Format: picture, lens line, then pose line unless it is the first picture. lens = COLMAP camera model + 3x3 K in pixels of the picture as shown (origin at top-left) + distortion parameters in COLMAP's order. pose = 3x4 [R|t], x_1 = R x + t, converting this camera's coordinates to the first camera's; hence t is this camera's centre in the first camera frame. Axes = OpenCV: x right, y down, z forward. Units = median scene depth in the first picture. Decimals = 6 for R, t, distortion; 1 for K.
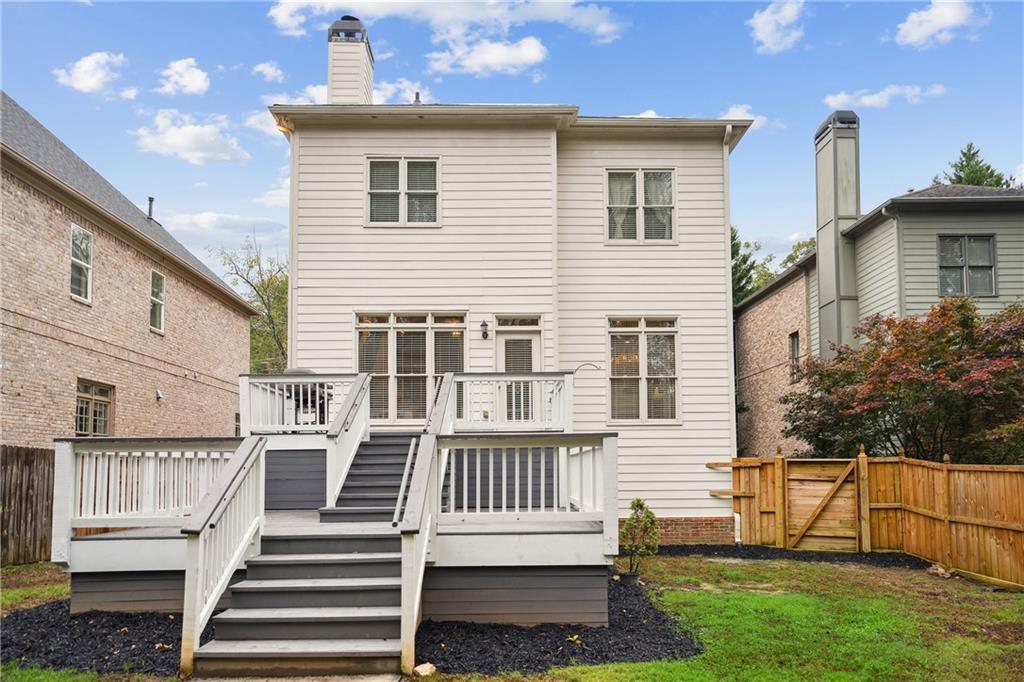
lens RADIAL K [[785.8, 0, 521.8], [0, 785.8, 422.0], [0, 0, 1]] dist [0.015739, 0.013702]
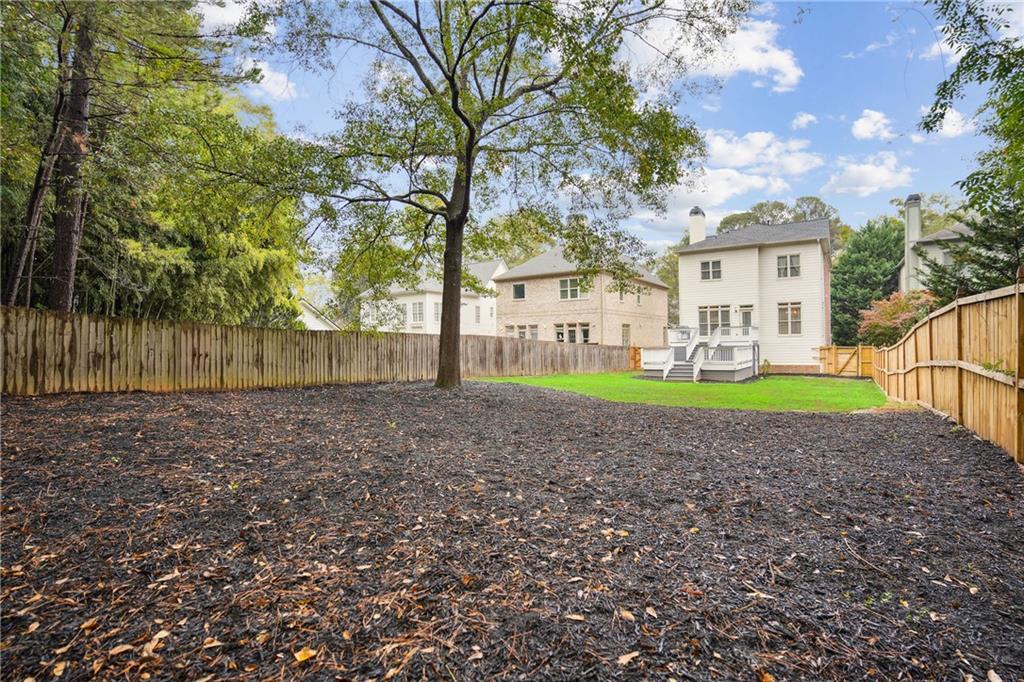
lens RADIAL K [[504.6, 0, 517.8], [0, 504.6, 343.3], [0, 0, 1]] dist [-0.065925, 0.021641]
pose [[0.814036, -0.006792, -0.580774, 0.436394], [0.045723, 0.997578, 0.052422, -0.126545], [0.579011, -0.069228, 0.812375, -1.319569]]
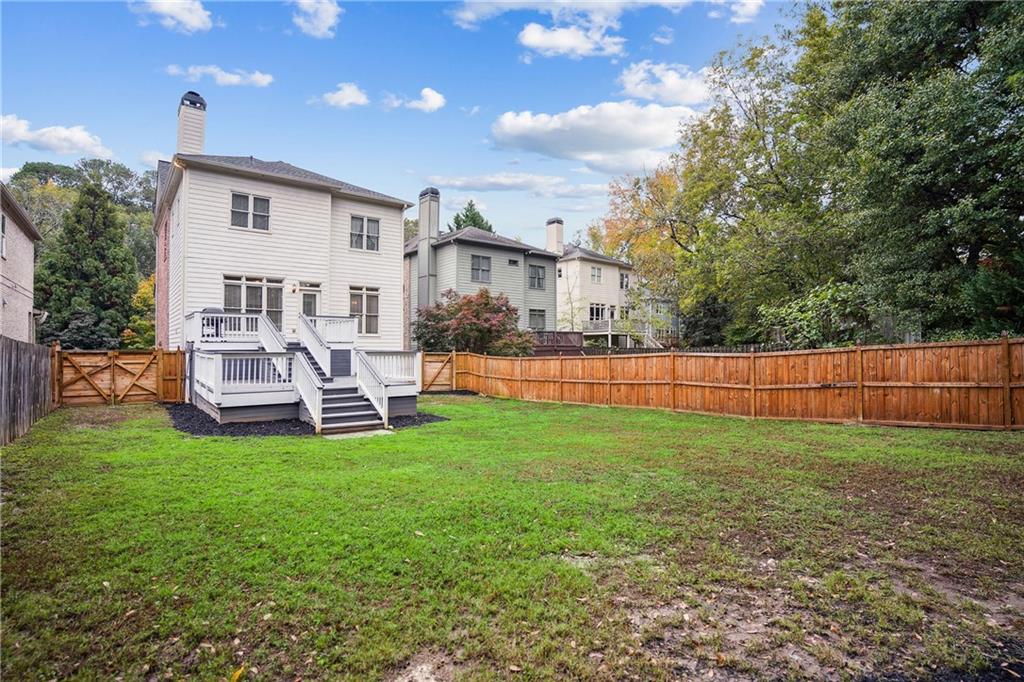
lens RADIAL K [[504.6, 0, 507.8], [0, 504.6, 341.3], [0, 0, 1]] dist [-0.065925, 0.021641]
pose [[0.796950, 0.015055, 0.603858, -0.373449], [-0.045991, 0.998300, 0.035808, -0.051770], [-0.602292, -0.056309, 0.796287, -0.347612]]
